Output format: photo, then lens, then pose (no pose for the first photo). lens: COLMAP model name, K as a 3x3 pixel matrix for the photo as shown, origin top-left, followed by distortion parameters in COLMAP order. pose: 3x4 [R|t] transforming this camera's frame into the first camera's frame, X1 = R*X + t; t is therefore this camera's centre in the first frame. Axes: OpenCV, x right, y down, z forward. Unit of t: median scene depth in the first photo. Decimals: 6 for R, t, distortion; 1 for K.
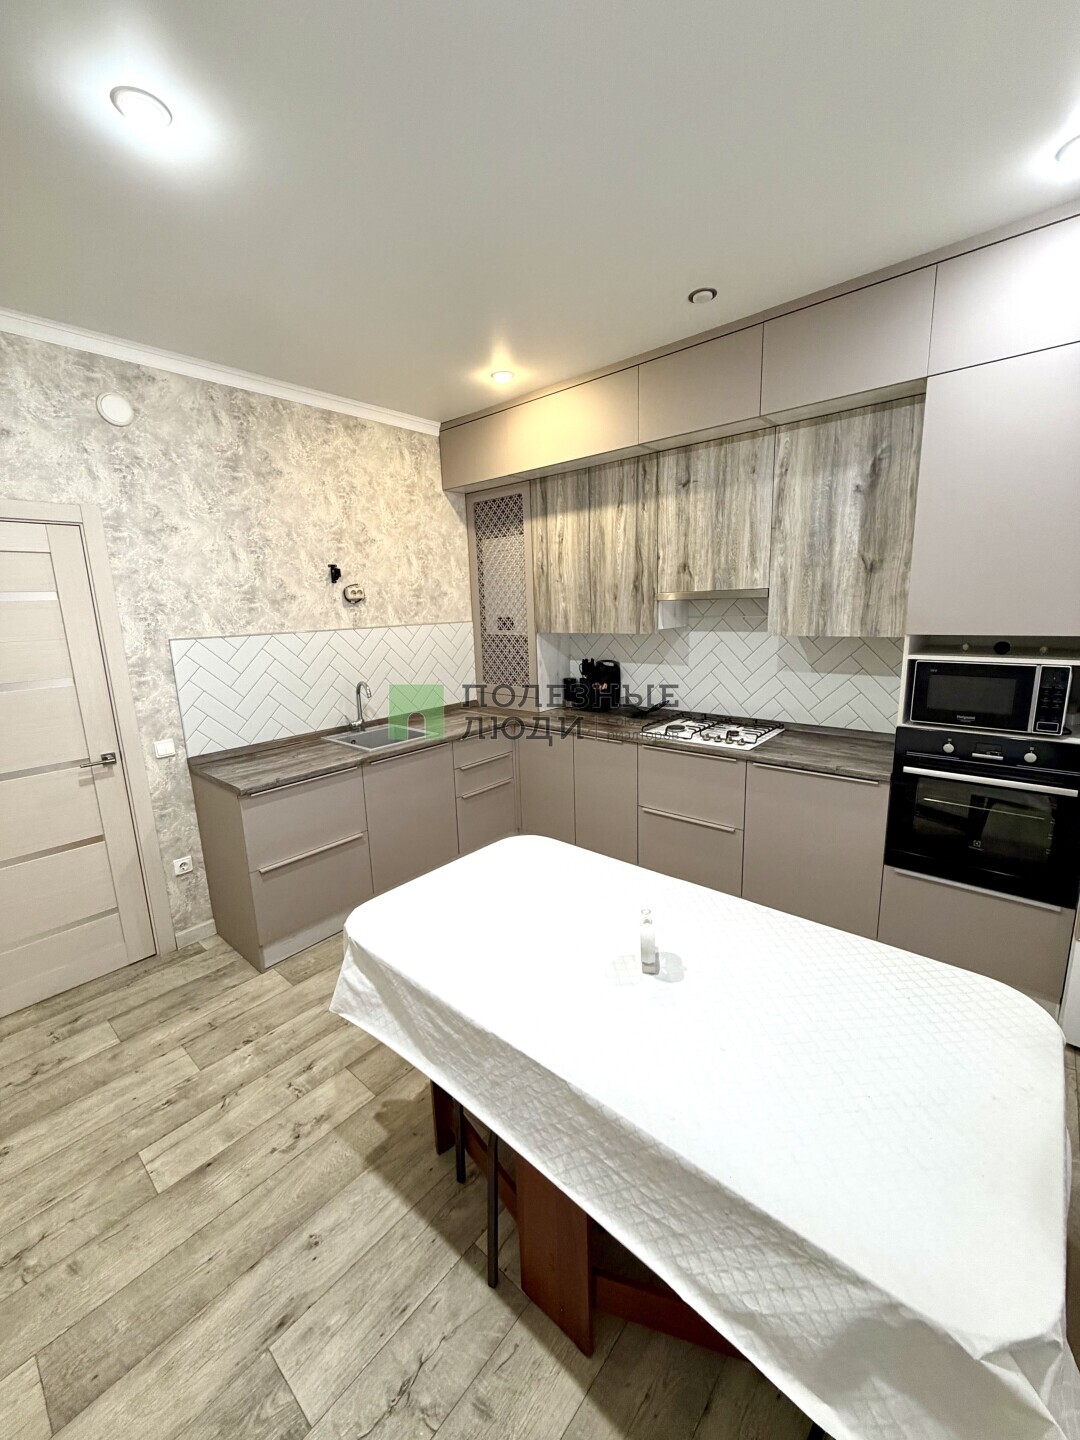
lens RADIAL K [[575.7, 0, 537.9], [0, 575.7, 714.3], [0, 0, 1]] dist [0.002308, 0.000311]
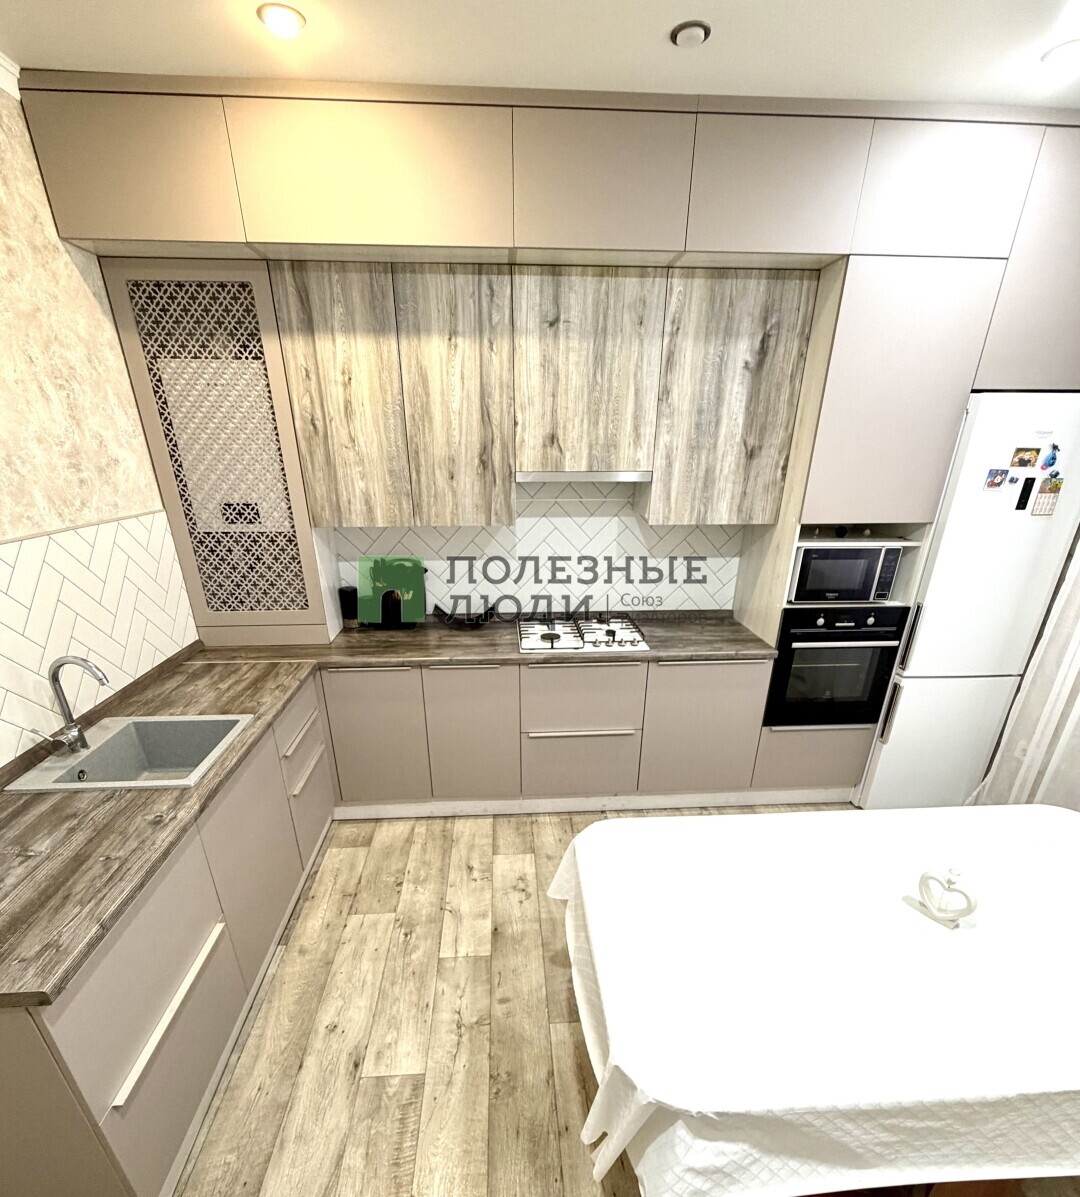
lens RADIAL K [[574.8, 0, 540.4], [0, 574.8, 717.8], [0, 0, 1]] dist [-0.001457, 0.001199]
pose [[0.708903, -0.271282, 0.651048, -0.454714], [0.112026, 0.954661, 0.275812, -0.124771], [-0.696353, -0.122590, 0.707153, 0.460841]]
